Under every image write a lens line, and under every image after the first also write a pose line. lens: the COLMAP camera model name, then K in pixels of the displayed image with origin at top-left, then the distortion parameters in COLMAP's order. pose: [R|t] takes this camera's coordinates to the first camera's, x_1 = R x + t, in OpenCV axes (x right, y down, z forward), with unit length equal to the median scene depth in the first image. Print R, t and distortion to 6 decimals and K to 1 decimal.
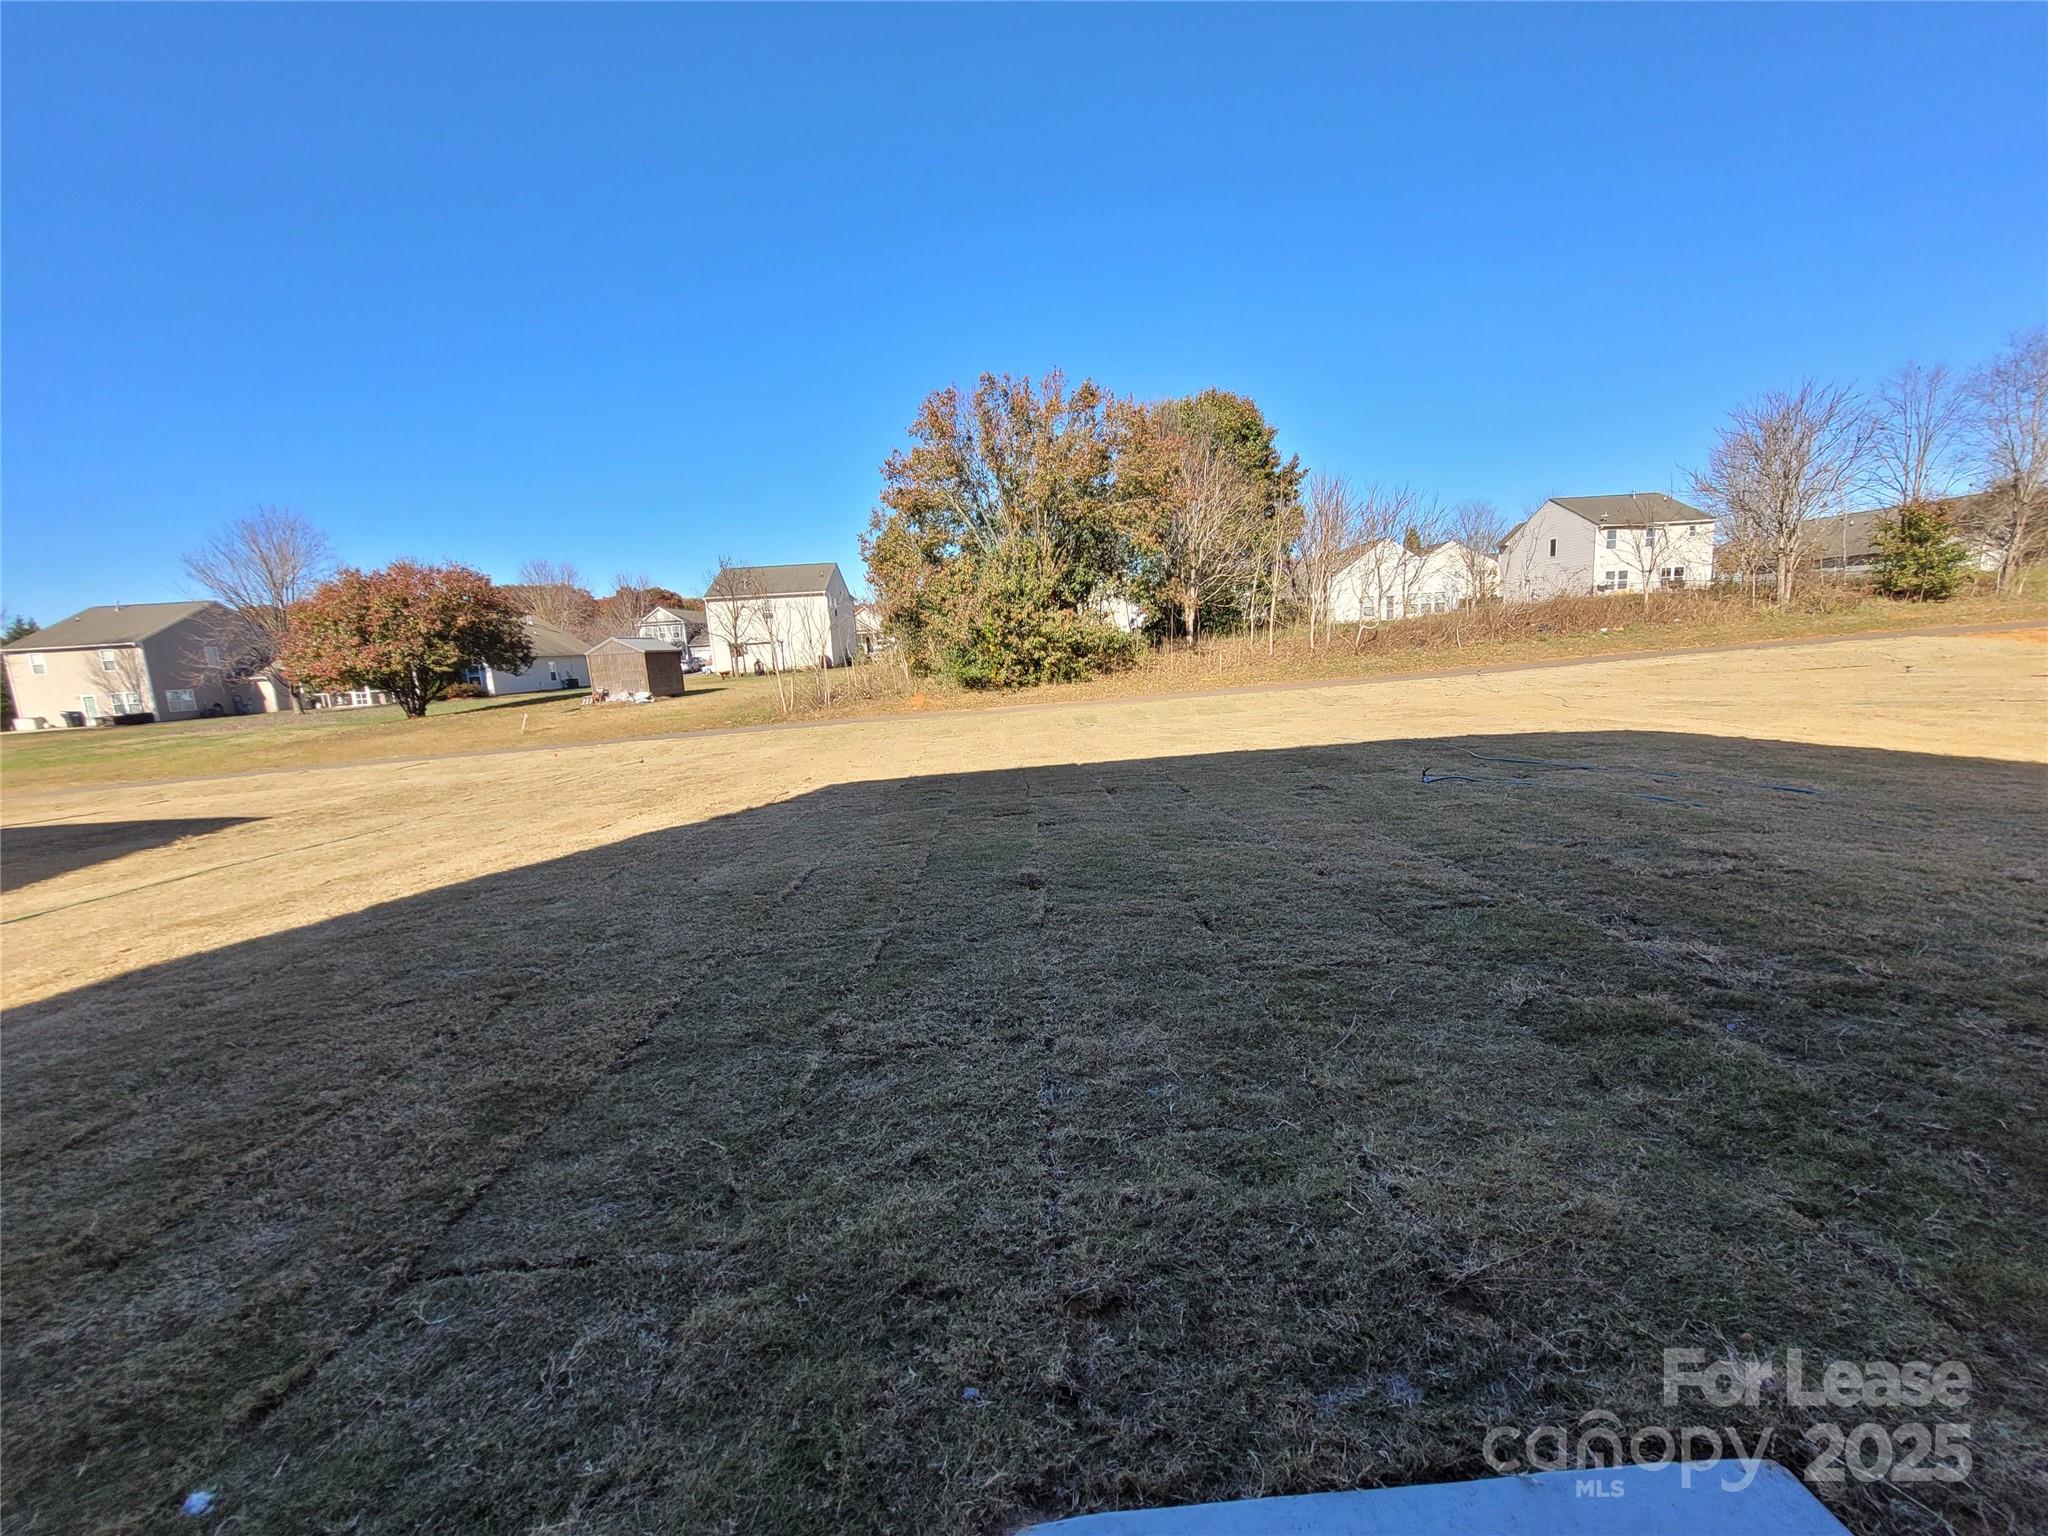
lens RADIAL K [[794.9, 0, 1039.0], [0, 794.9, 763.7], [0, 0, 1]] dist [-0.001235, -0.000053]
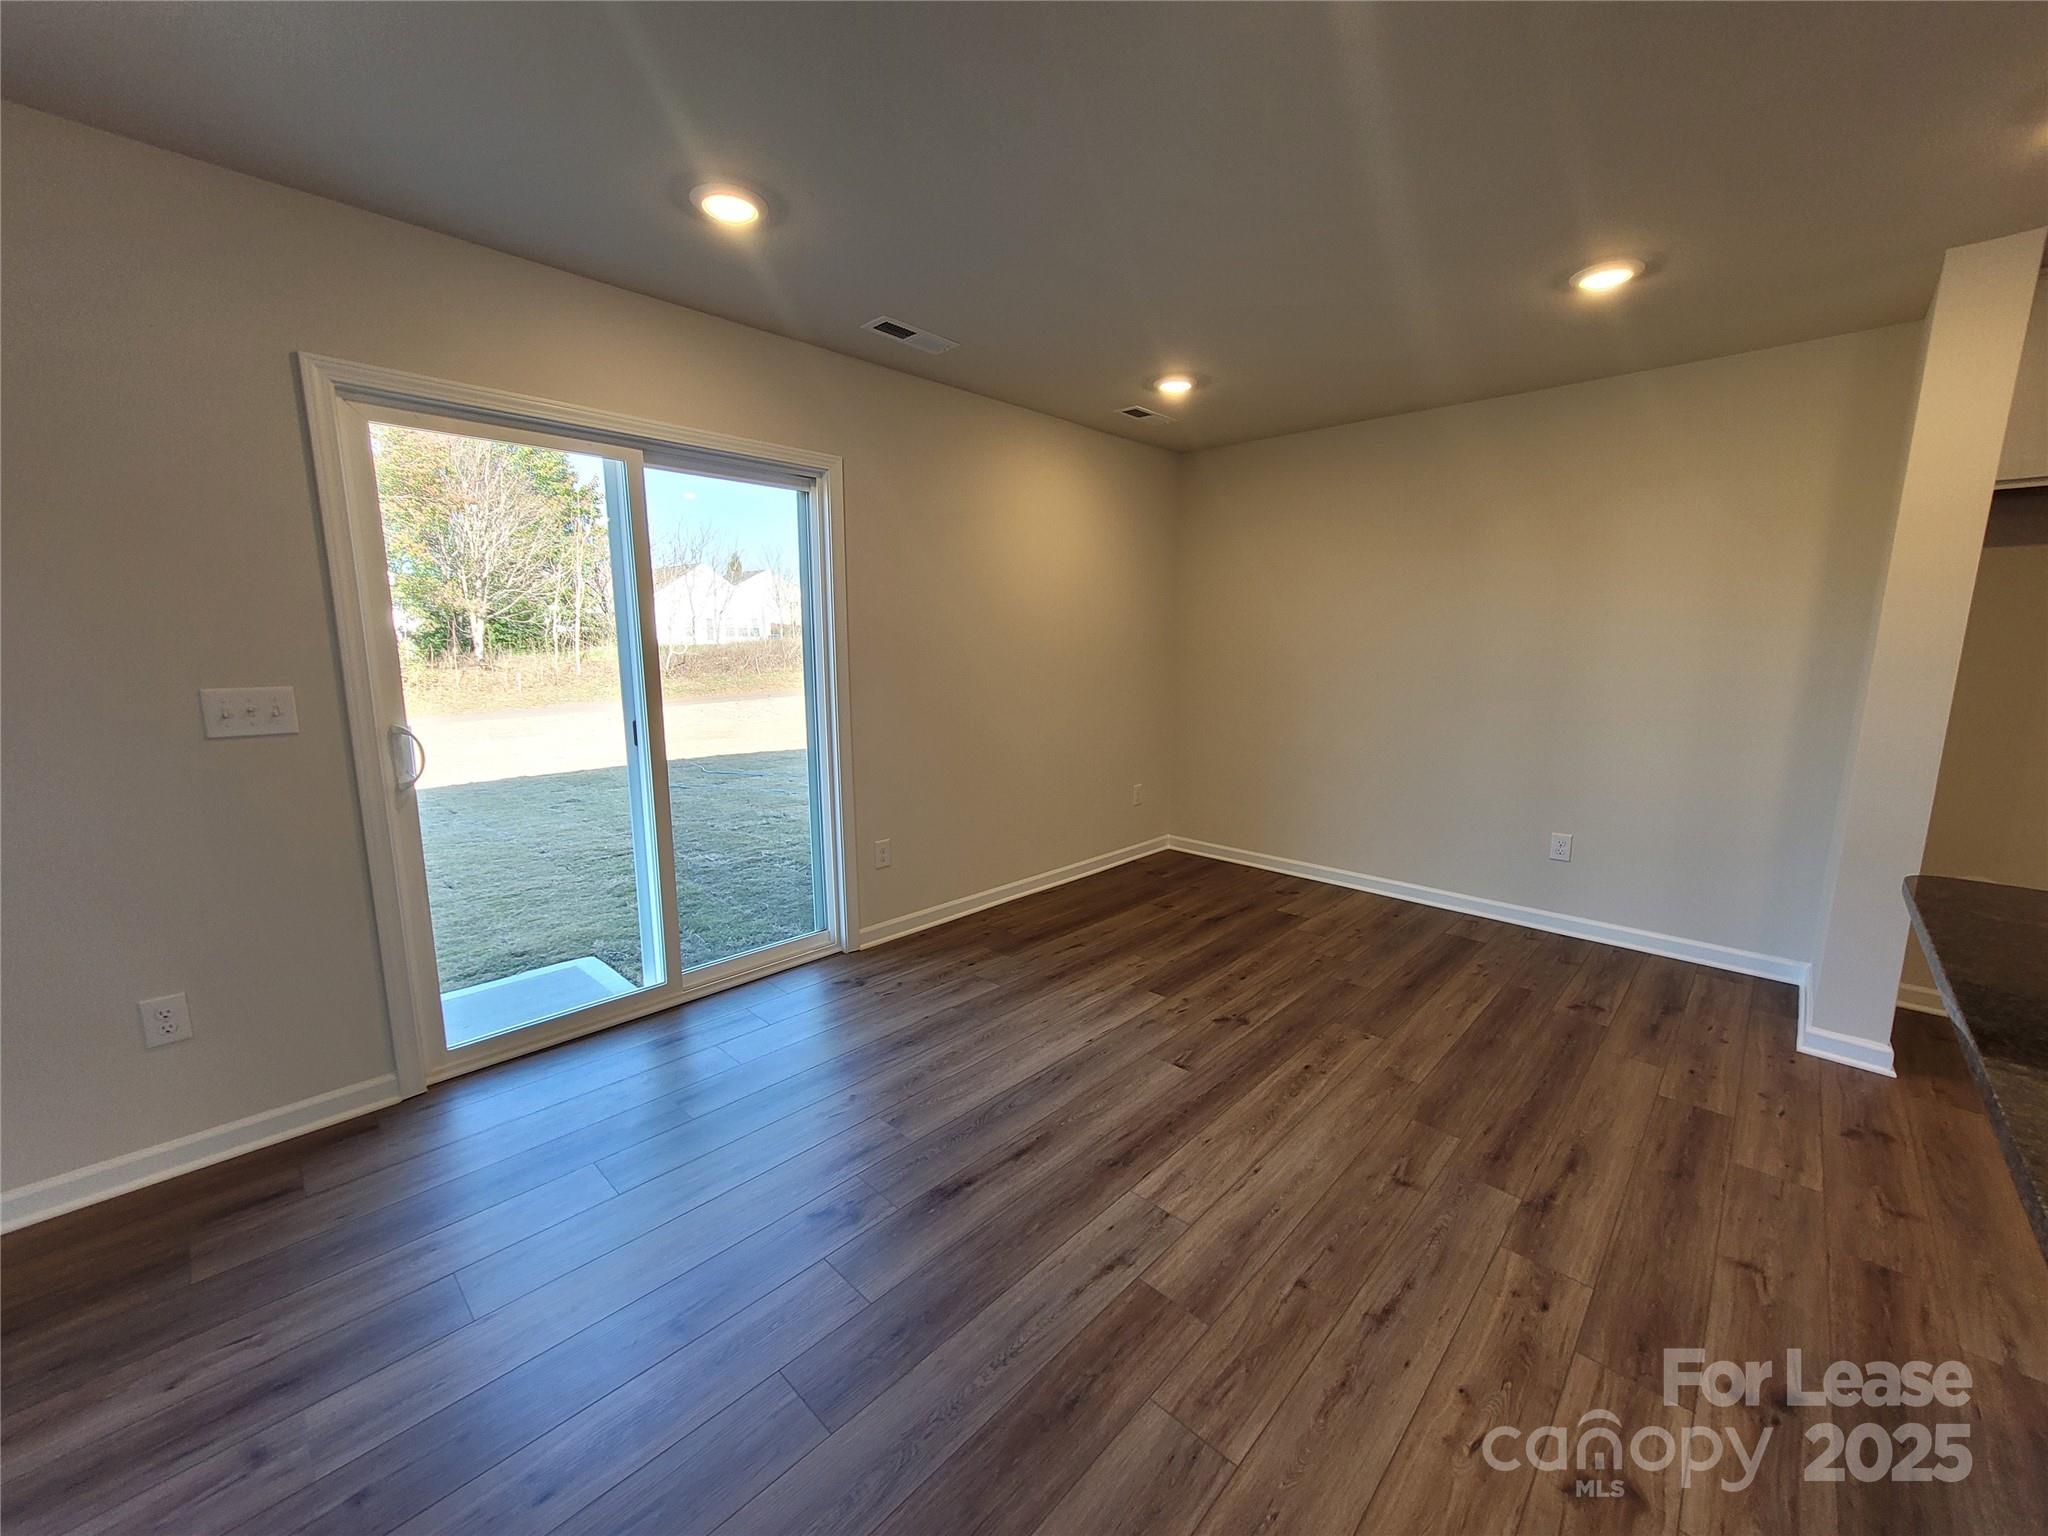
lens RADIAL K [[794.9, 0, 1039.0], [0, 794.9, 763.7], [0, 0, 1]] dist [-0.001235, -0.000053]
pose [[0.705916, -0.043253, 0.706973, -0.007837], [0.055671, 0.998434, 0.005498, 0.000850], [-0.706104, 0.035477, 0.707219, -0.104738]]
